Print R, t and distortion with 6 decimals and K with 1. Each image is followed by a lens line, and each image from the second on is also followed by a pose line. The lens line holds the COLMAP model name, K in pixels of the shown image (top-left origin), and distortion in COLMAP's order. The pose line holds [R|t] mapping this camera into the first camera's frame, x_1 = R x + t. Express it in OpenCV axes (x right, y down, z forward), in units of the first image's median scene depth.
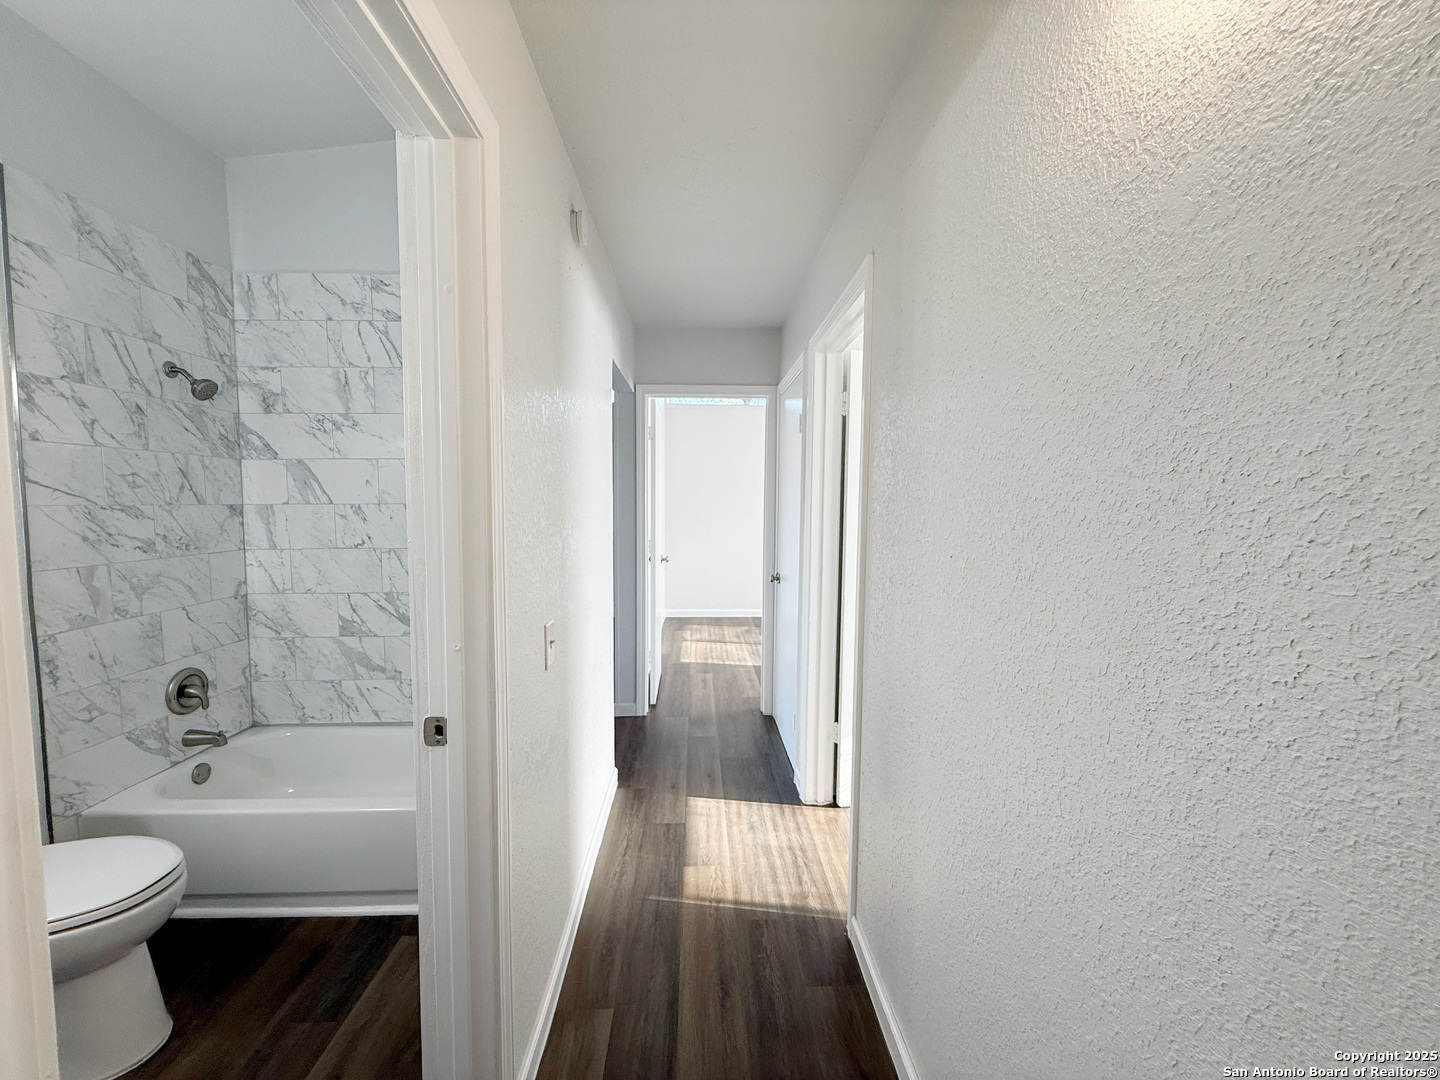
lens RADIAL K [[574.5, 0, 716.1], [0, 574.5, 537.7], [0, 0, 1]] dist [-0.001426, 0.000651]
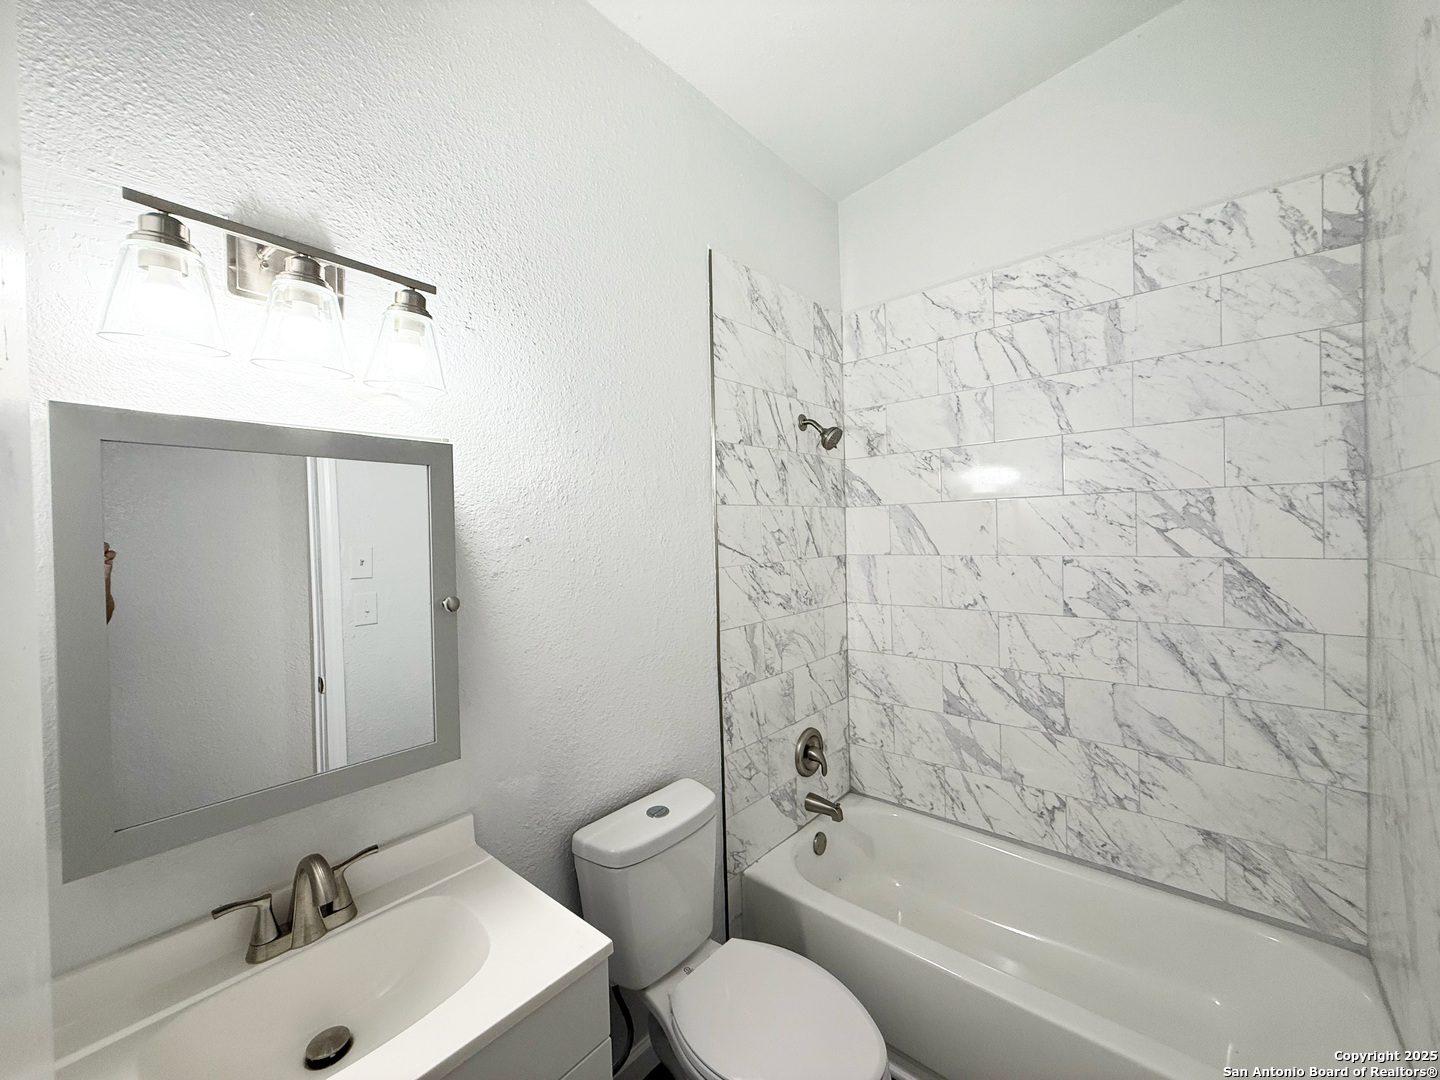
lens RADIAL K [[574.5, 0, 716.1], [0, 574.5, 537.7], [0, 0, 1]] dist [-0.001426, 0.000651]
pose [[0.729874, -0.010131, -0.683506, -0.364587], [-0.017336, 0.999294, -0.033324, -0.055880], [0.683361, 0.036171, 0.729184, 0.174237]]
